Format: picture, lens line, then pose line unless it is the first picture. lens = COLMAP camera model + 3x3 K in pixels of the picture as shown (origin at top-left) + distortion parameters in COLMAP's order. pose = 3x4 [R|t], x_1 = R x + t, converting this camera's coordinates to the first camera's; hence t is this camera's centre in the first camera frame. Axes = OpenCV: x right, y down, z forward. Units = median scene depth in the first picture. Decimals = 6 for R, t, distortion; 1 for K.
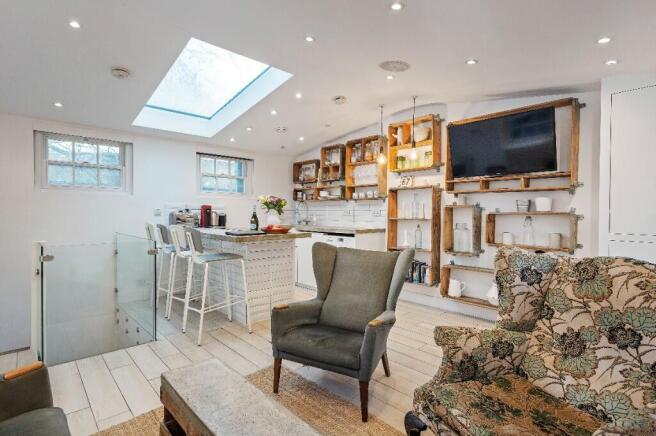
lens RADIAL K [[320.8, 0, 324.7], [0, 320.8, 216.9], [0, 0, 1]] dist [0.002001, 0.000481]
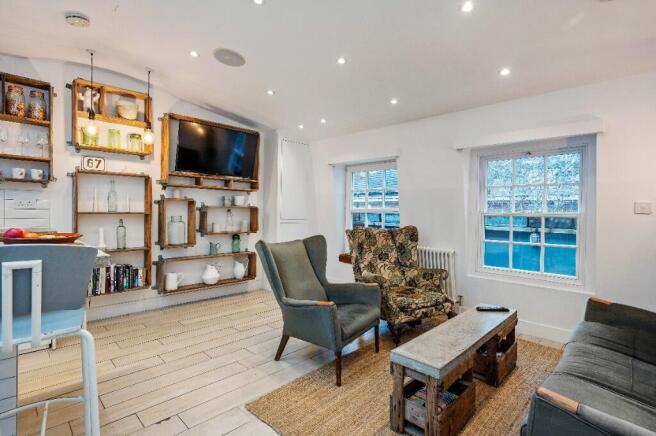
lens RADIAL K [[320.8, 0, 324.7], [0, 320.8, 215.4], [0, 0, 1]] dist [0.002001, 0.000481]
pose [[-0.005145, -0.019305, 0.999800, -0.588511], [-0.001839, 0.999812, 0.019296, -0.003019], [-0.999985, -0.001739, -0.005179, 0.535047]]
